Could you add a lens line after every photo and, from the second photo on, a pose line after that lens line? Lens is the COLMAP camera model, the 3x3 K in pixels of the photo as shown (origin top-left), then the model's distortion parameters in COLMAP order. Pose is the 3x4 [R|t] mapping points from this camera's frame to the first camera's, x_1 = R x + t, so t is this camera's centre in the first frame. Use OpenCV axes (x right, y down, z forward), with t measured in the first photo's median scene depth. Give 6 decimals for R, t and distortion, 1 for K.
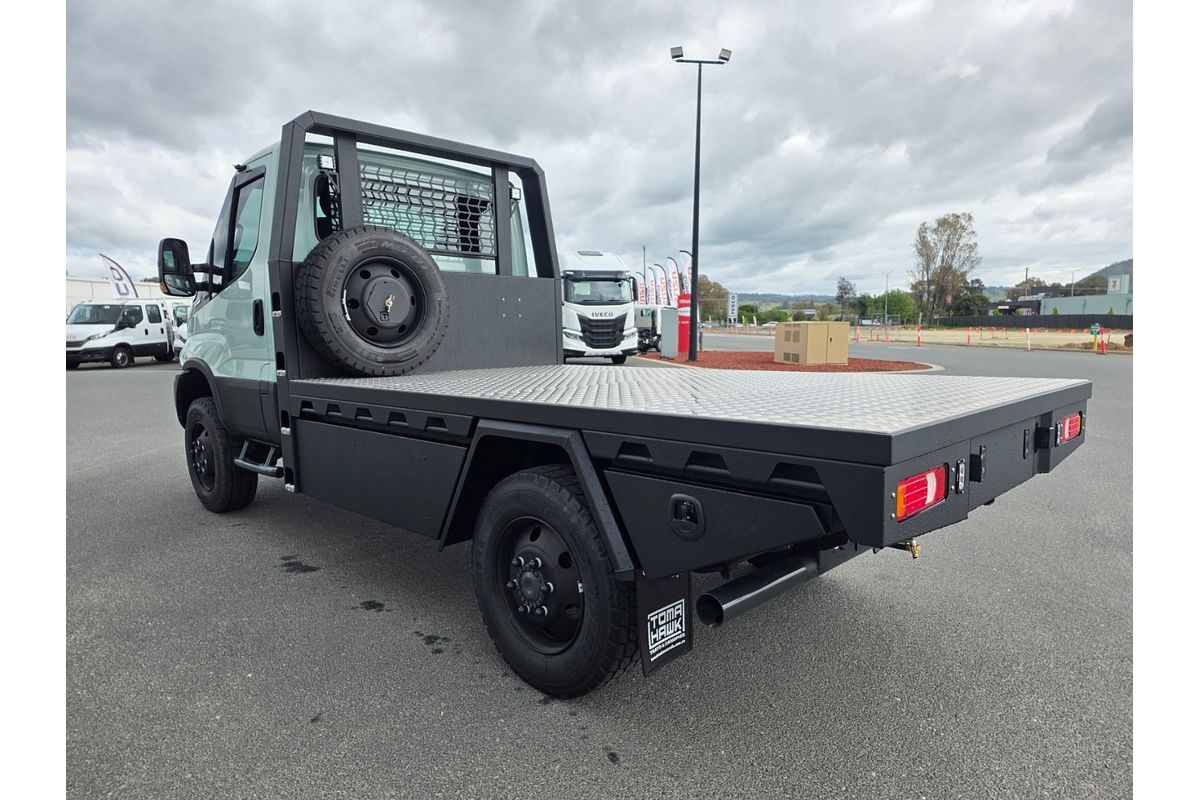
lens RADIAL K [[686.9, 0, 603.5], [0, 686.9, 408.3], [0, 0, 1]] dist [0.053341, -0.000561]
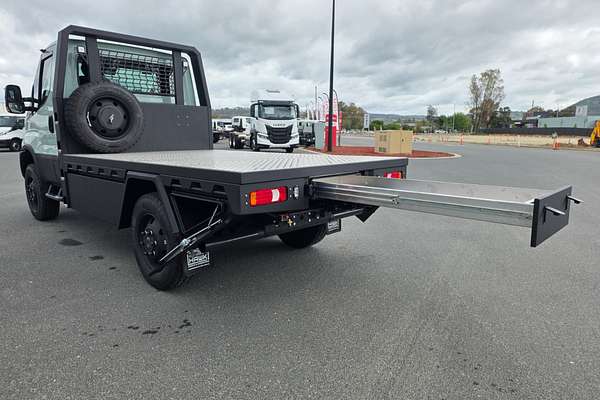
lens RADIAL K [[387.5, 0, 298.6], [0, 387.5, 195.8], [0, 0, 1]] dist [0.047187, -0.002120]
pose [[0.999949, 0.010121, -0.000604, 0.205231], [-0.010084, 0.998945, 0.044792, 0.018392], [0.001057, -0.044784, 0.998996, -0.155589]]
